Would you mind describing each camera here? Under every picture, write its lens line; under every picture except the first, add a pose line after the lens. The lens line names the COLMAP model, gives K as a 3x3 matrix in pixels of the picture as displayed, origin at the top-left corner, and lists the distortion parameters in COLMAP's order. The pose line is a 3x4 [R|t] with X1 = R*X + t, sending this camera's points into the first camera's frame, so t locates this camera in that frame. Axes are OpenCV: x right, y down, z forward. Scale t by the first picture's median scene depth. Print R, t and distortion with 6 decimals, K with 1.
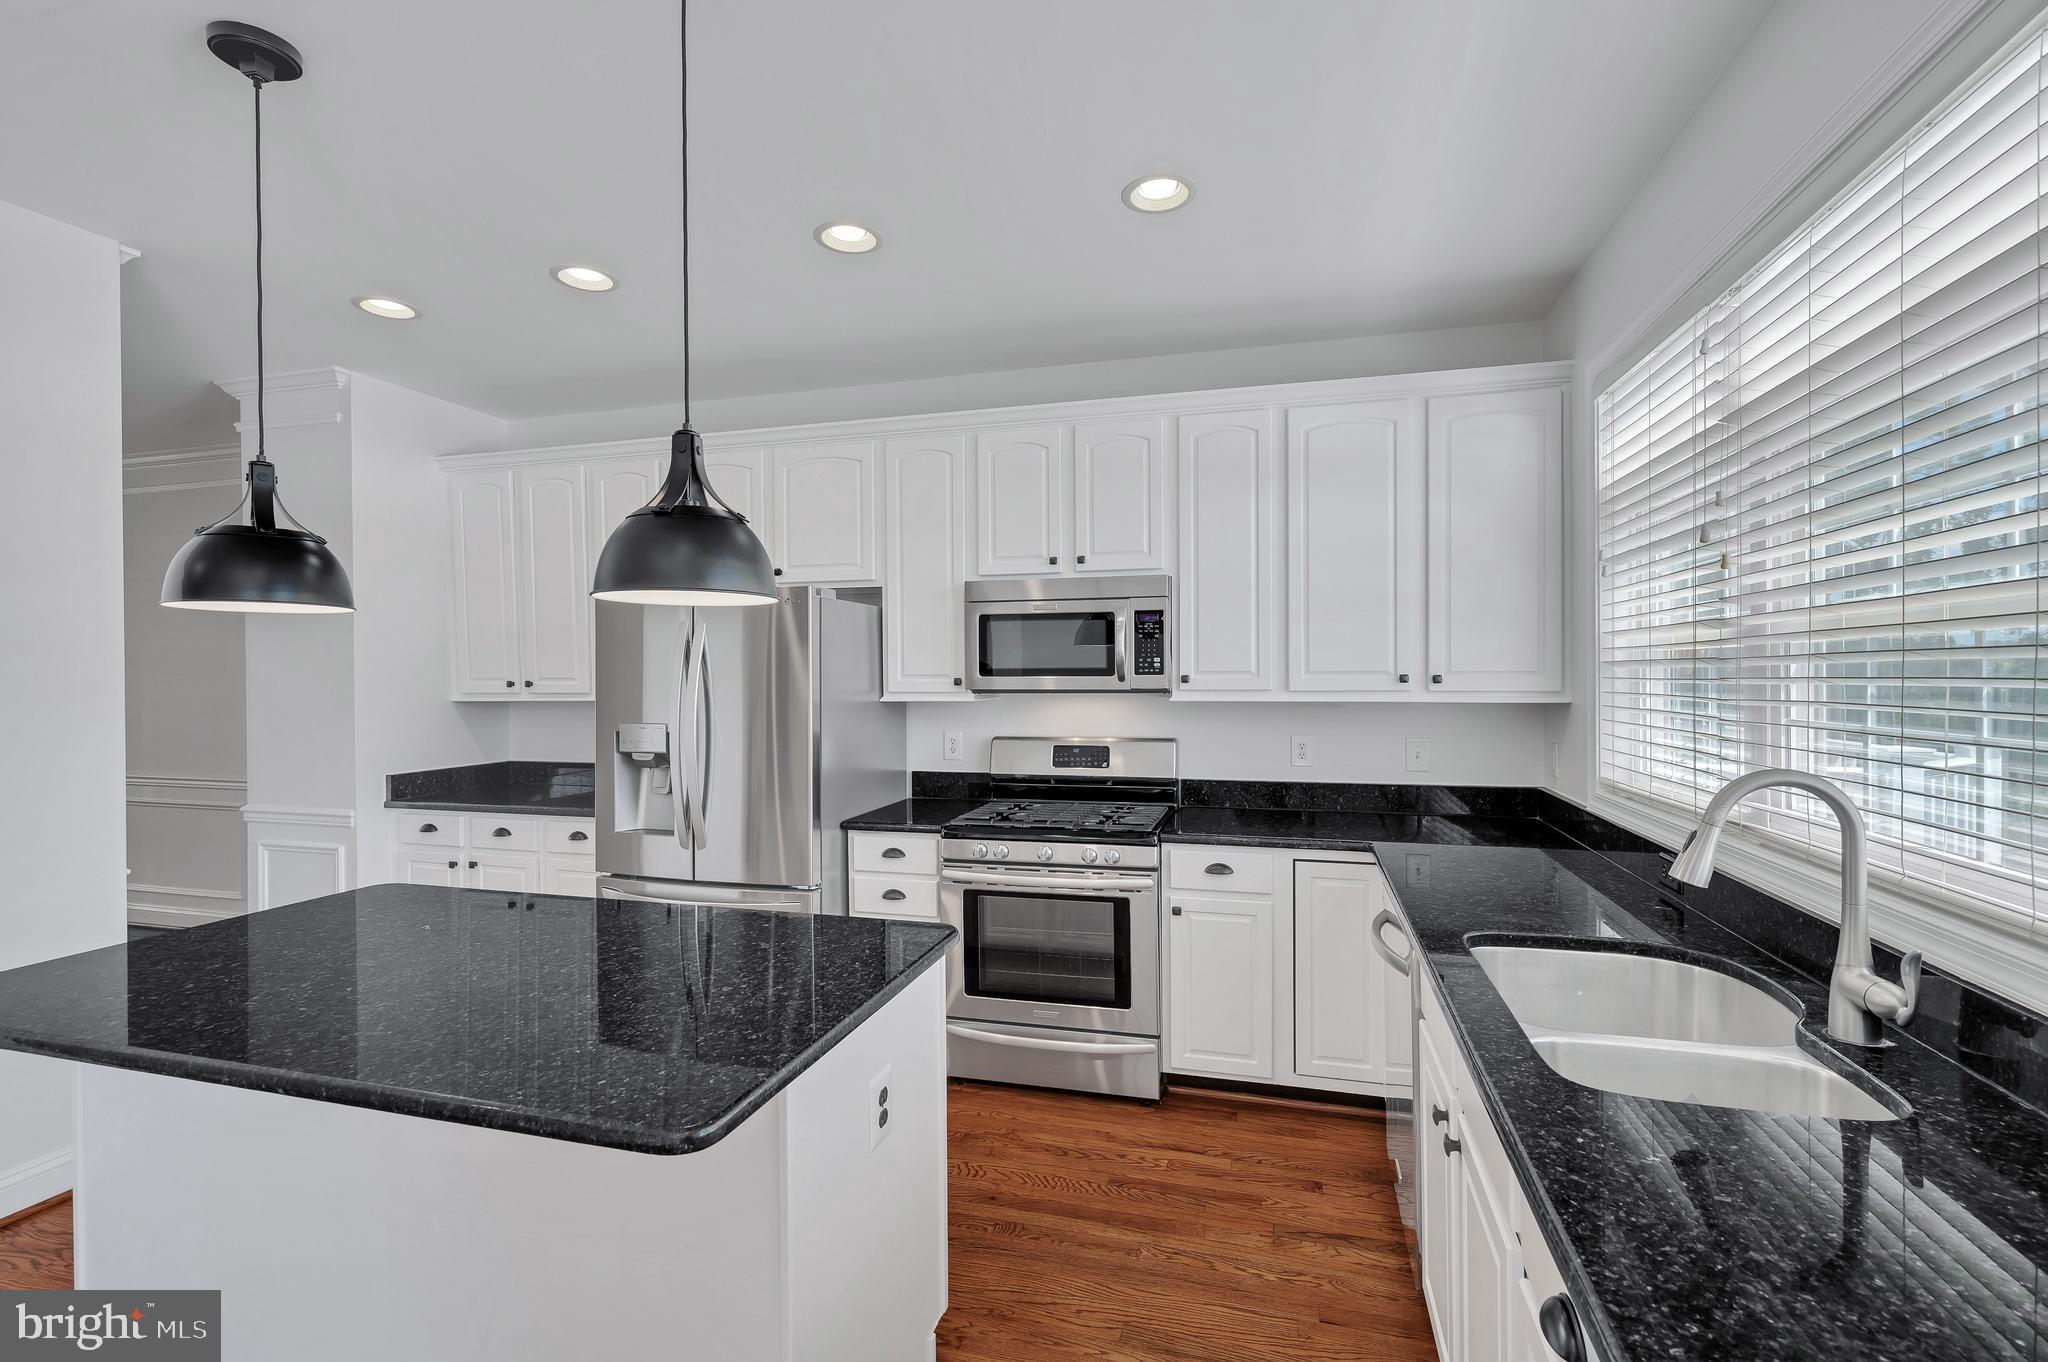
lens RADIAL K [[884.0, 0, 1033.0], [0, 884.0, 678.2], [0, 0, 1]] dist [0.001803, 0.000475]
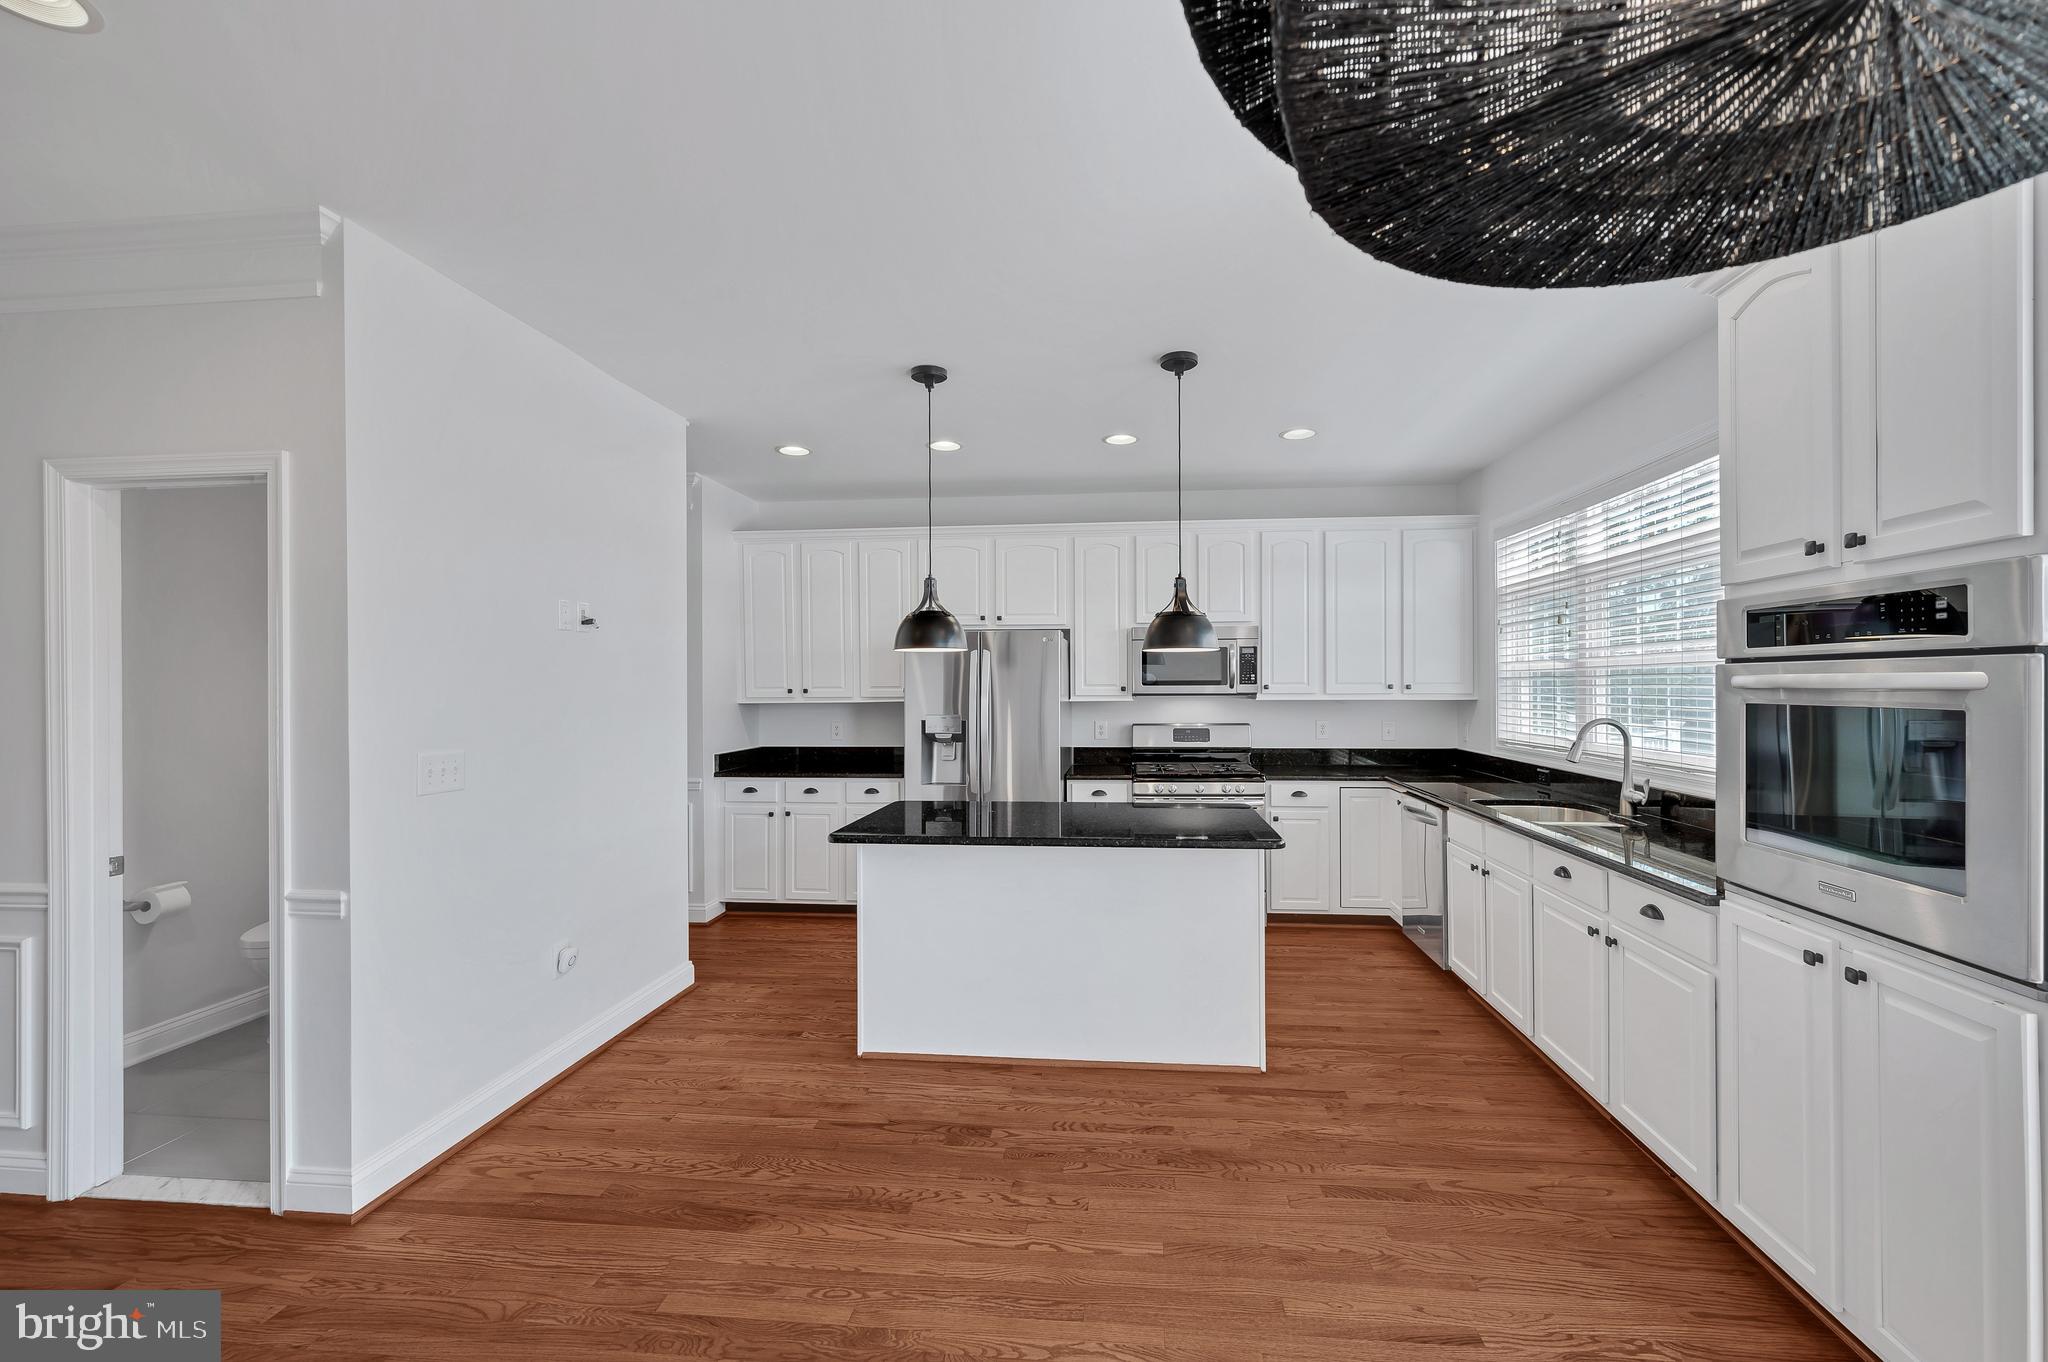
lens RADIAL K [[847.1, 0, 1021.8], [0, 847.1, 685.4], [0, 0, 1]] dist [0.001364, 0.000220]
pose [[0.986579, 0.000162, 0.163282, -0.572319], [0.000659, 0.999987, -0.004974, 0.005775], [-0.163281, 0.005014, 0.986567, -0.543492]]
